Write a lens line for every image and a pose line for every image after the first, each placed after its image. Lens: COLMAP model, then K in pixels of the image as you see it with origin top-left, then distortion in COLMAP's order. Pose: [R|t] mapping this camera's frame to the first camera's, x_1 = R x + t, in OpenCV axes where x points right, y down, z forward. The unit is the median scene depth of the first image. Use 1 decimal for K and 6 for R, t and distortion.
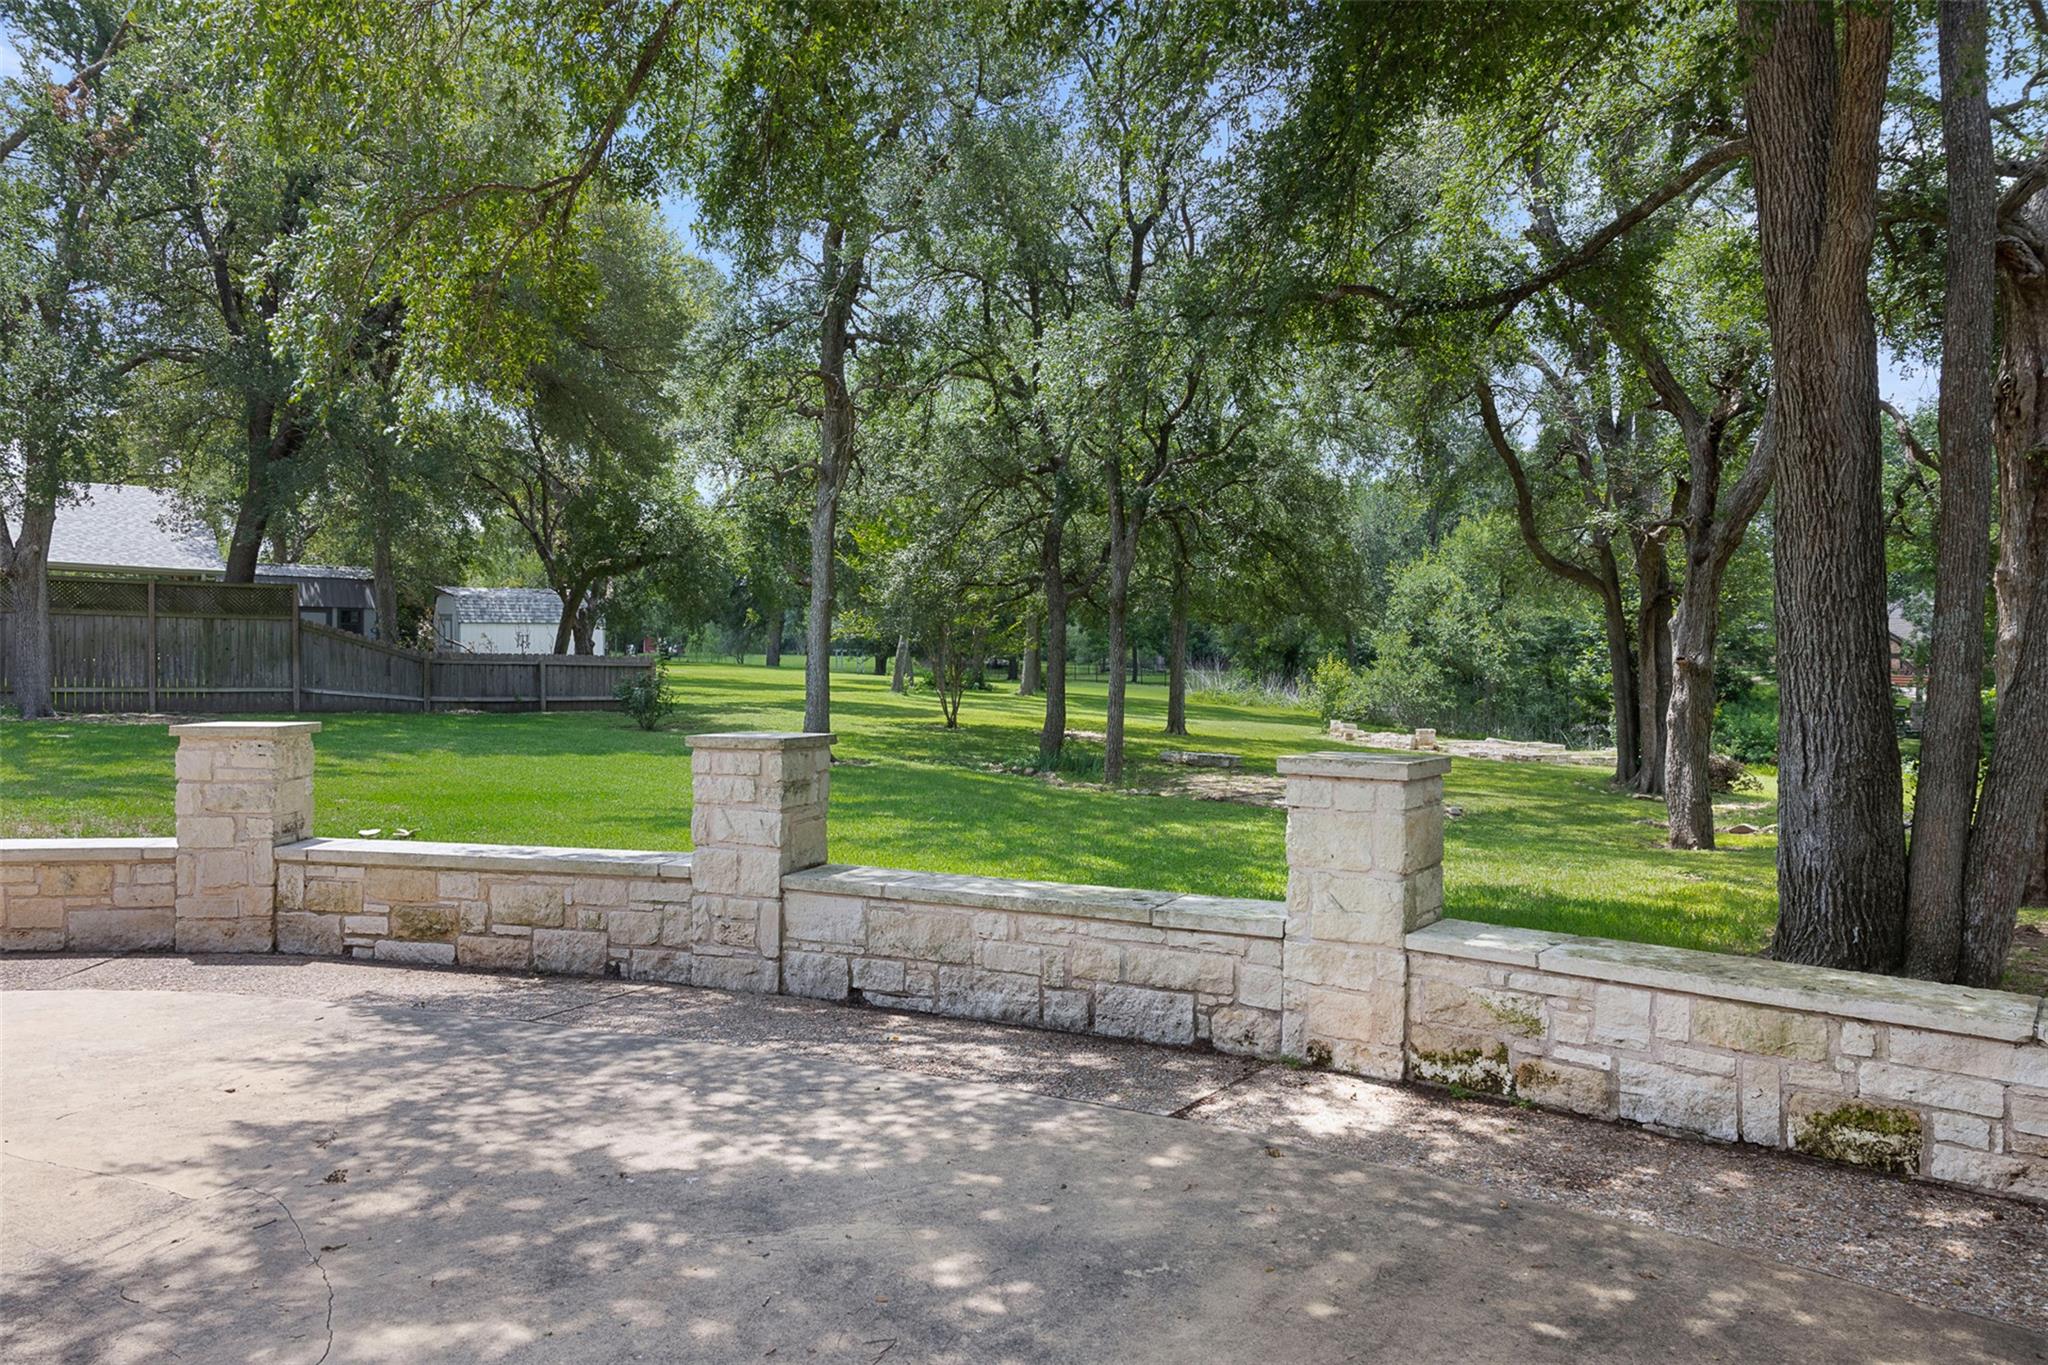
lens RADIAL K [[1376.2, 0, 1024.0], [0, 1376.2, 682.5], [0, 0, 1]] dist [0.009283, 0.002521]
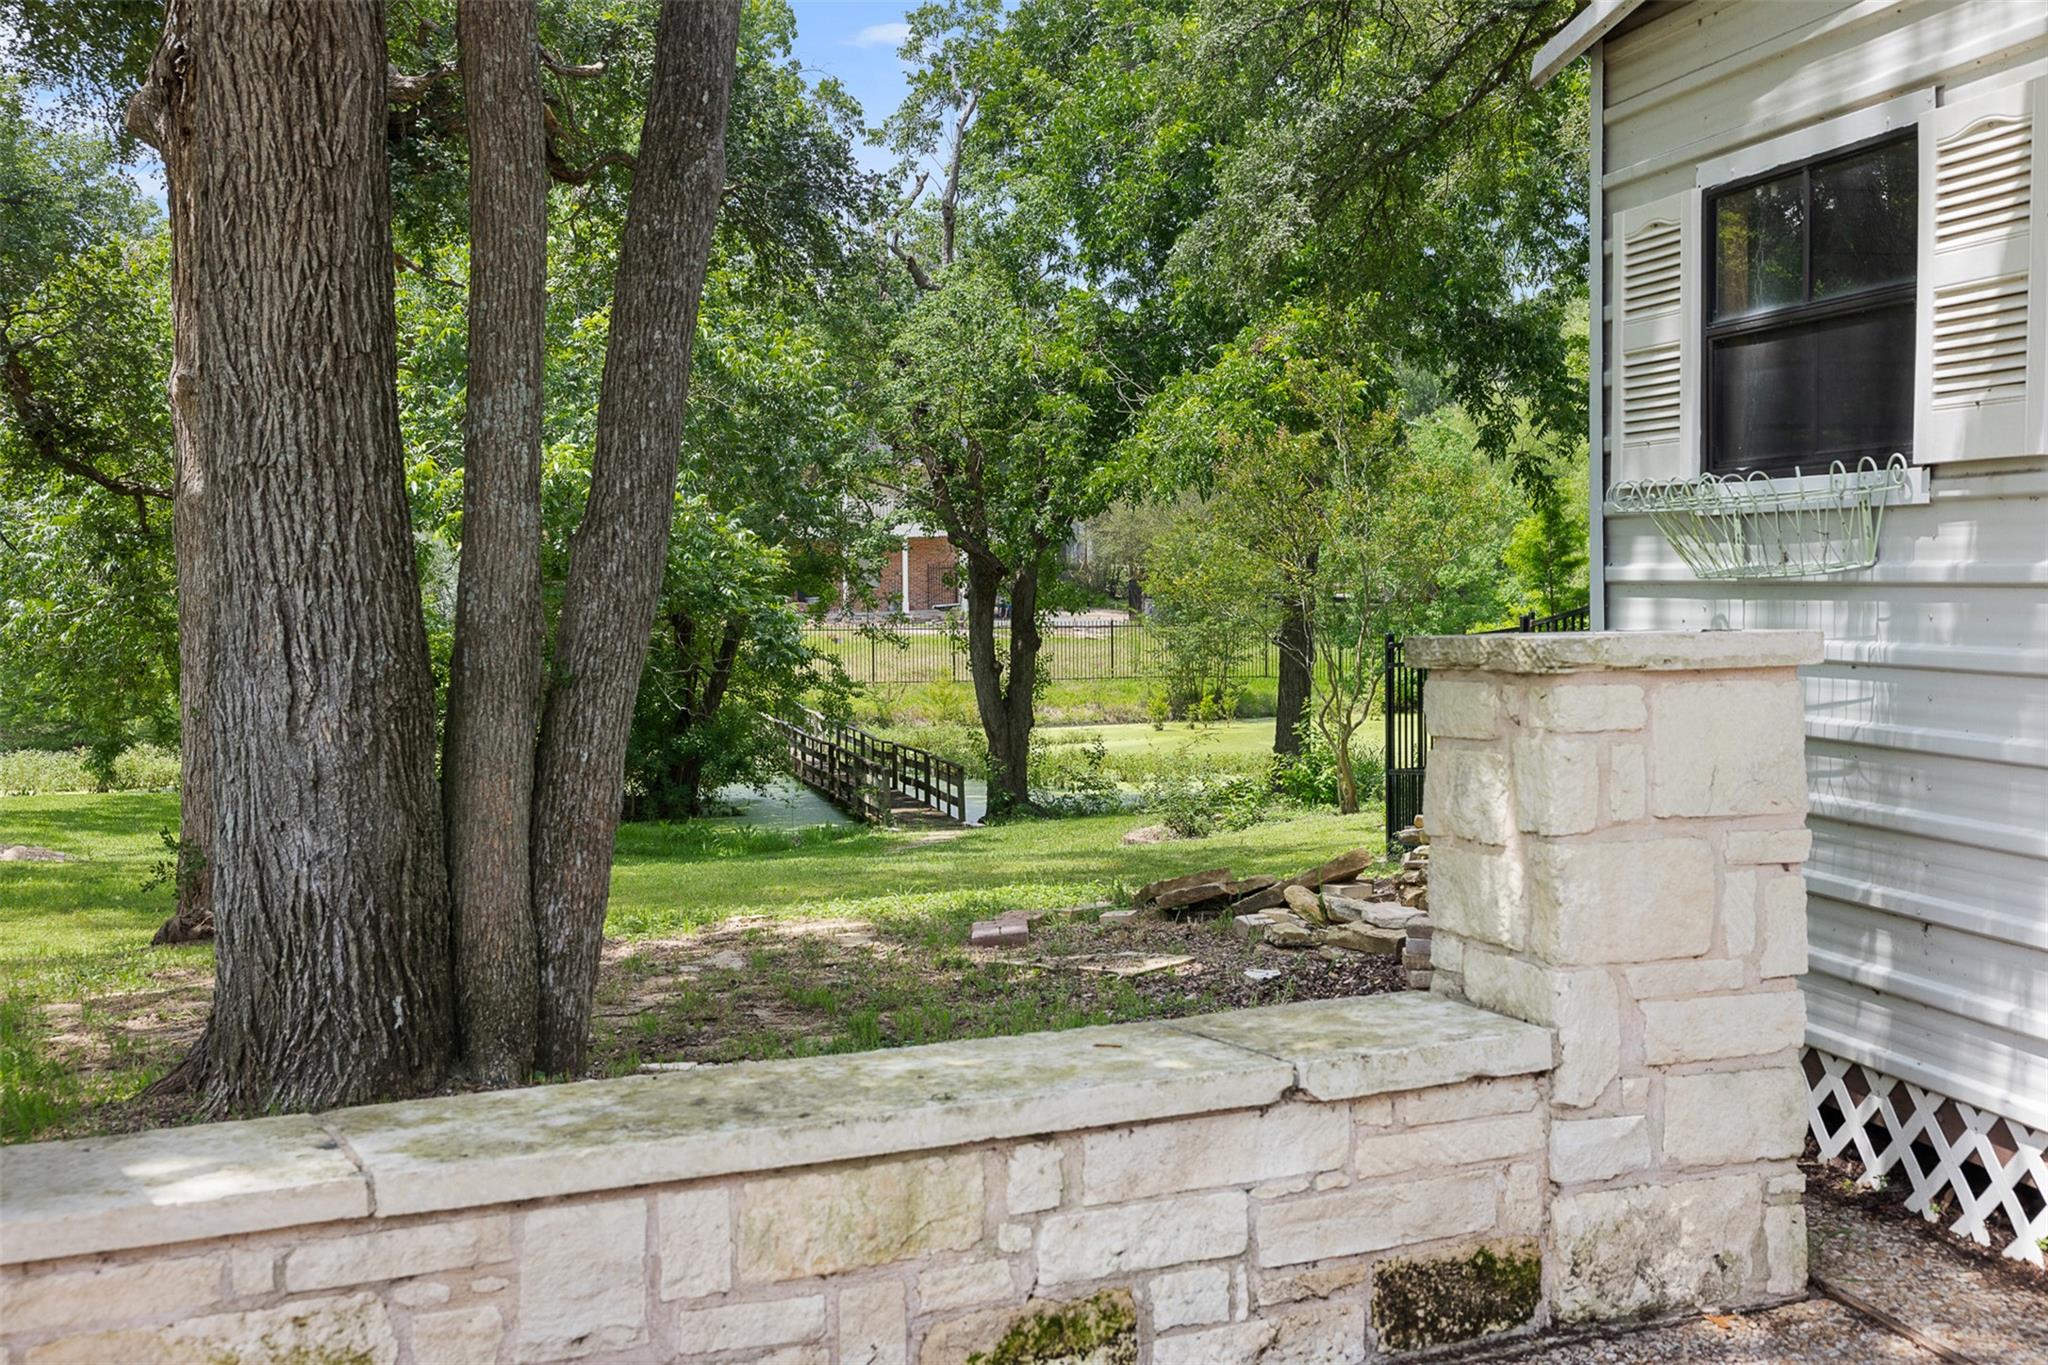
lens RADIAL K [[2356.4, 0, 1024.1], [0, 2356.4, 645.3], [0, 0, 1]] dist [-0.000252, -0.004528]
pose [[0.419520, -0.039559, 0.906884, -0.094272], [0.036800, 0.998970, 0.026552, 0.033832], [-0.907000, 0.022234, 0.420543, 0.442778]]
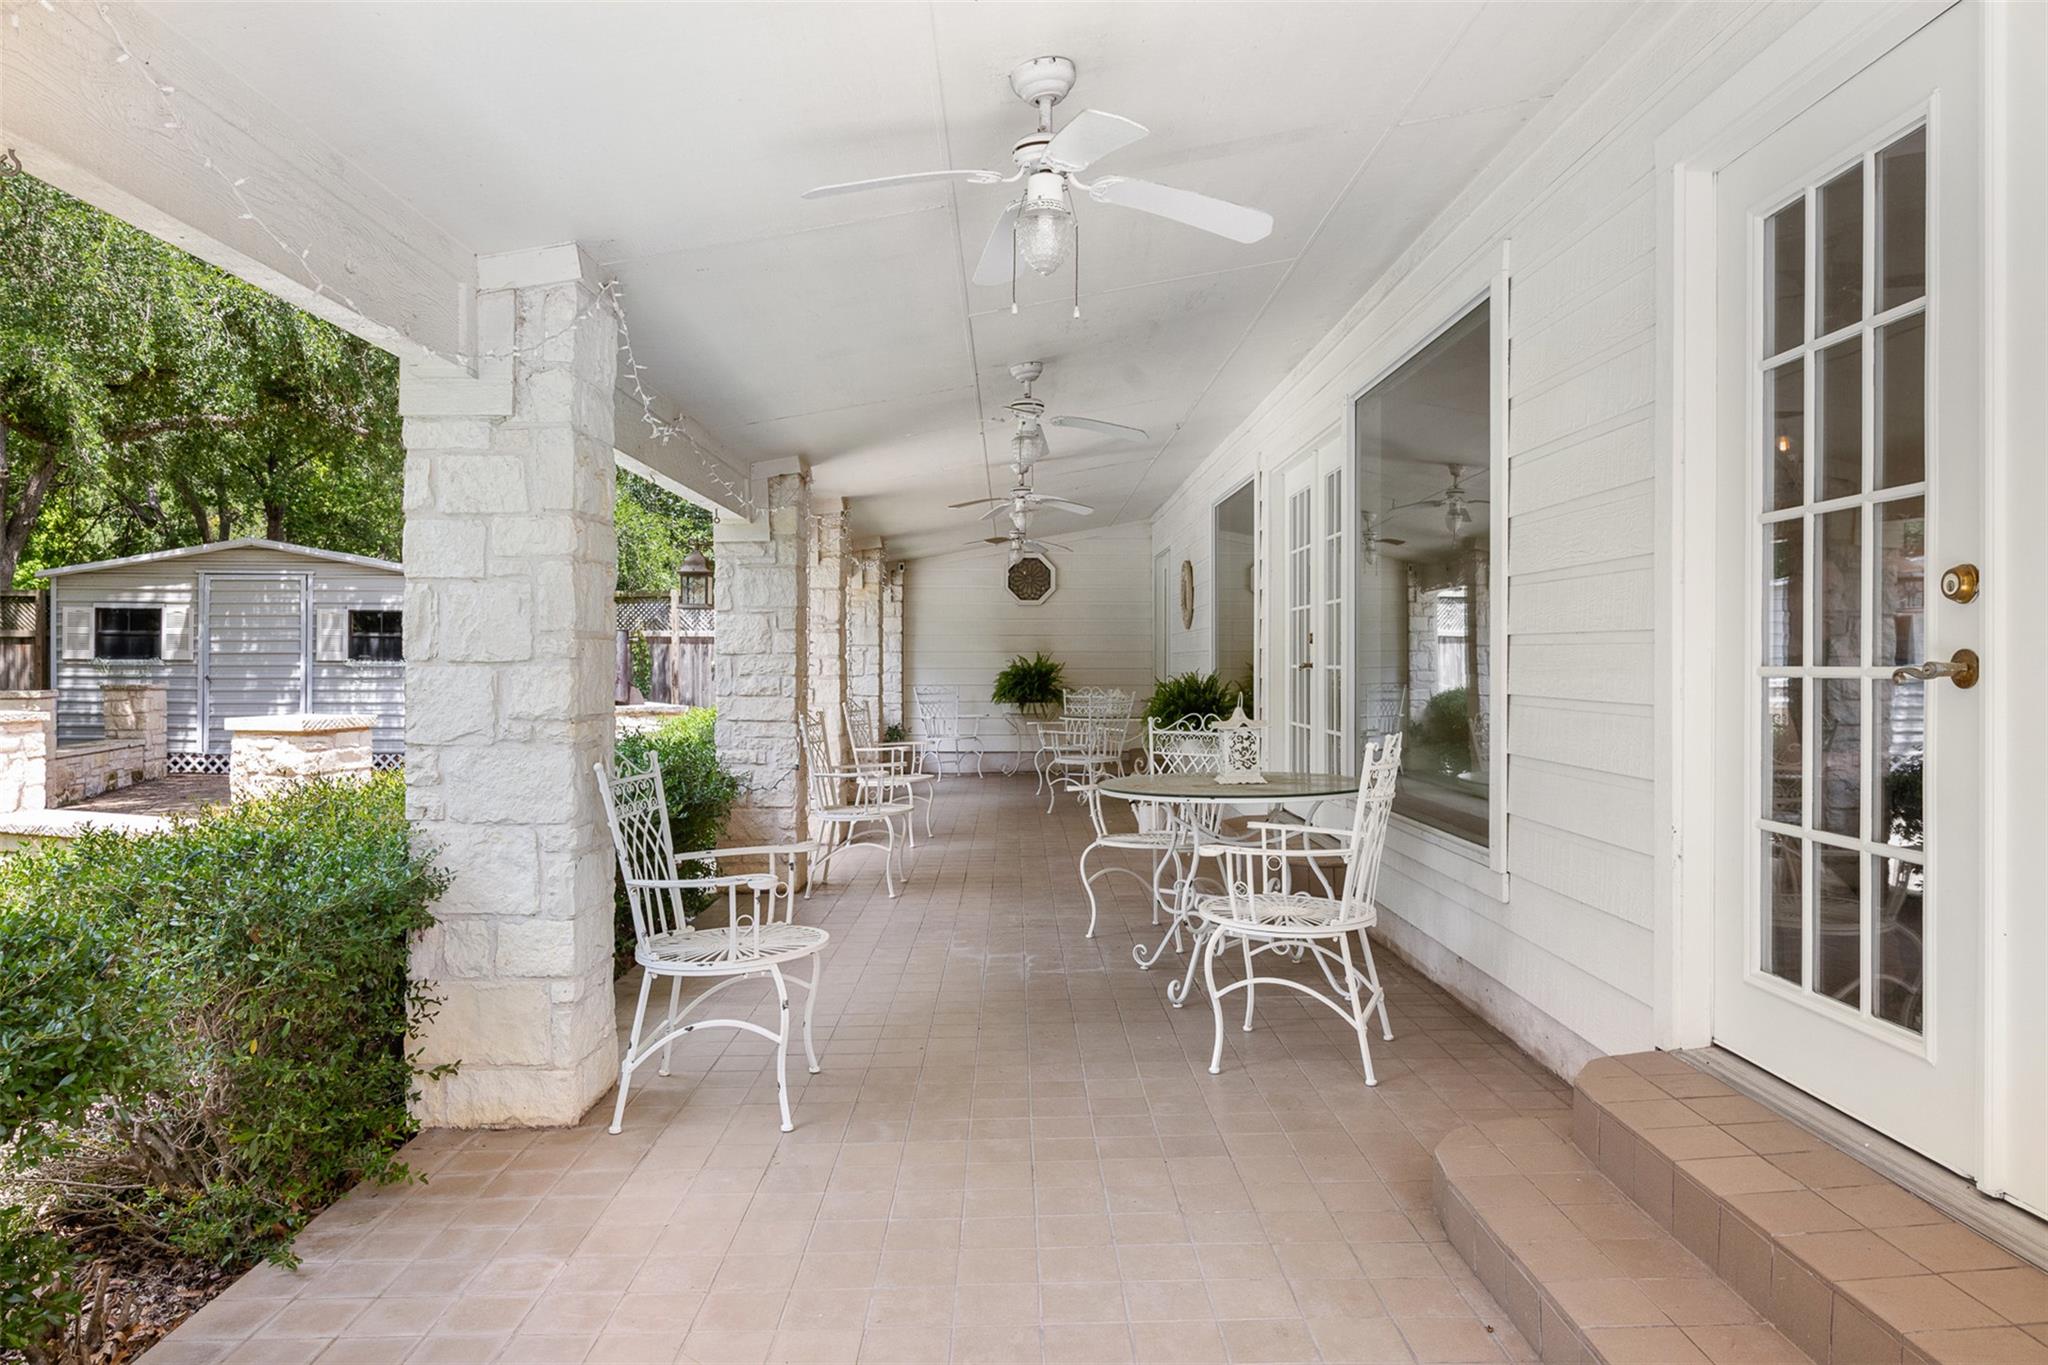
lens RADIAL K [[1376.2, 0, 1024.0], [0, 1376.2, 682.5], [0, 0, 1]] dist [0.009283, 0.002521]
pose [[-0.805390, -0.020091, 0.592404, -2.354981], [0.001506, 0.999353, 0.035941, -0.041502], [-0.592743, 0.029839, -0.804839, 1.689312]]
